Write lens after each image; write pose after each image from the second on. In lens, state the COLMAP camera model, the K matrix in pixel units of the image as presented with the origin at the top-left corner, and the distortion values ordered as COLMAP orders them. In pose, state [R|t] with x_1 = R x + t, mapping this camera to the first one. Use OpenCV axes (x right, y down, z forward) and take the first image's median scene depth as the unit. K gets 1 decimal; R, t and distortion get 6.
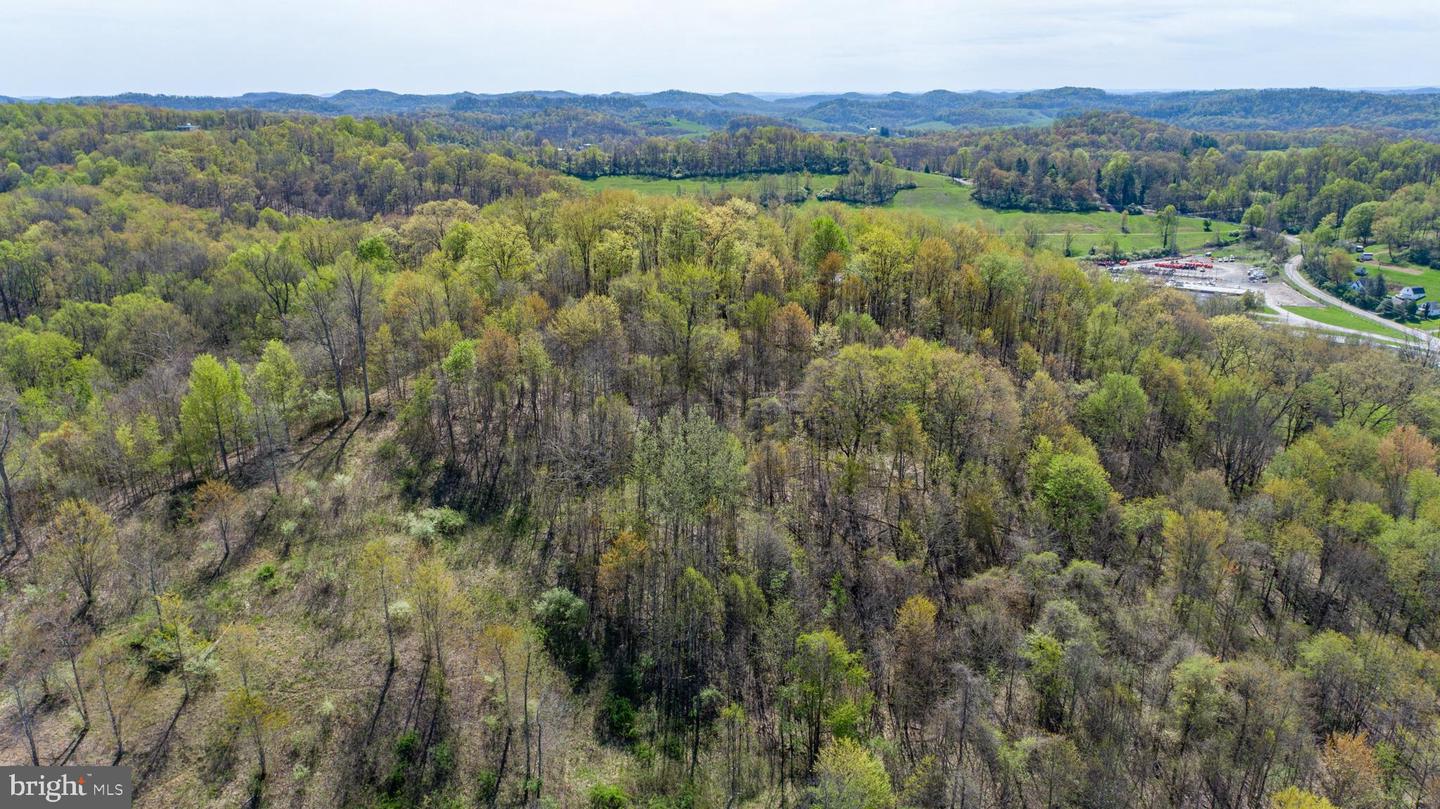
lens RADIAL K [[976.4, 0, 725.3], [0, 976.4, 403.5], [0, 0, 1]] dist [-0.014426, 0.014006]
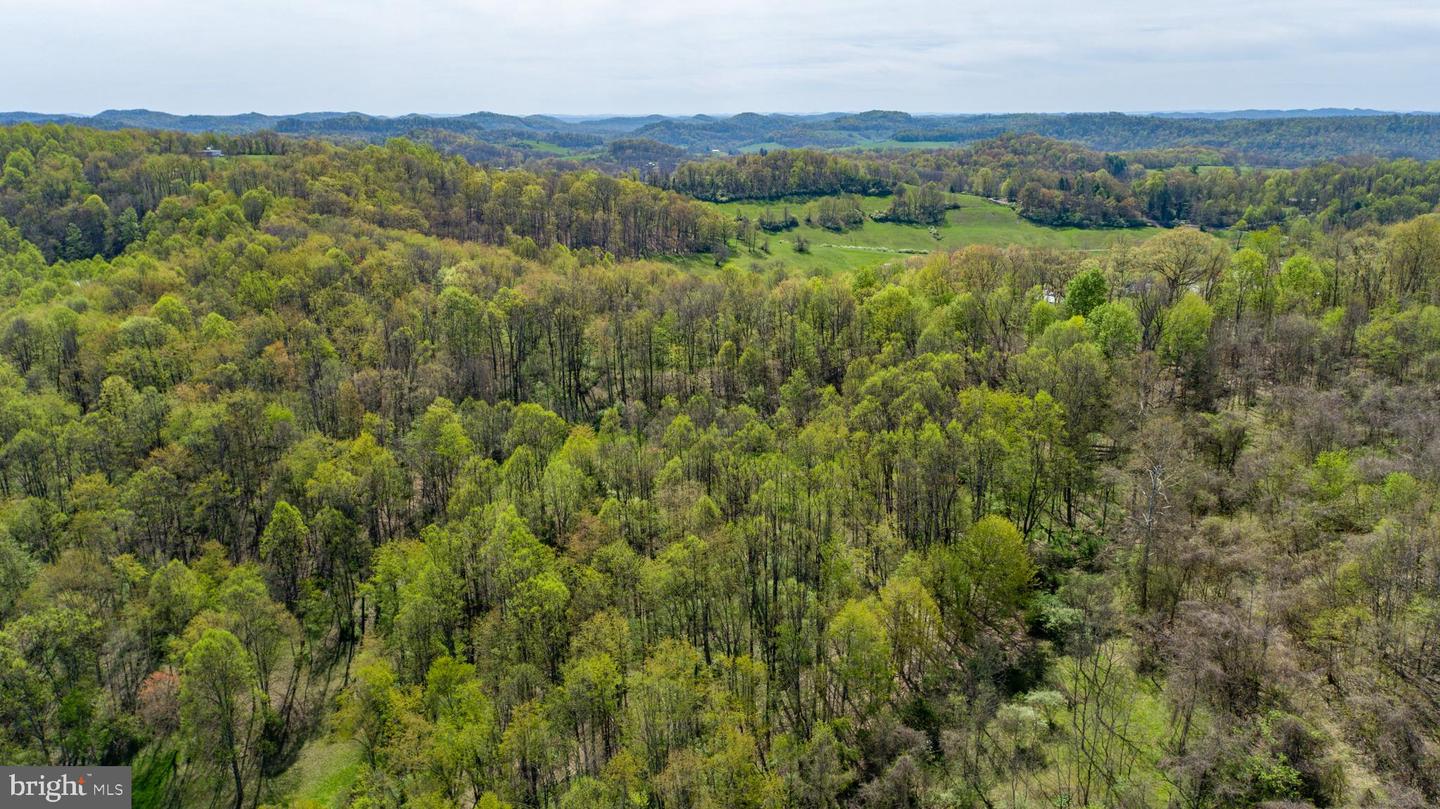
lens RADIAL K [[976.4, 0, 722.4], [0, 976.4, 394.7], [0, 0, 1]] dist [-0.014426, 0.014006]
pose [[0.978200, -0.053371, 0.200689, -1.197735], [0.059229, 0.997972, -0.023299, -0.067197], [-0.199038, 0.034678, 0.979378, 0.216131]]
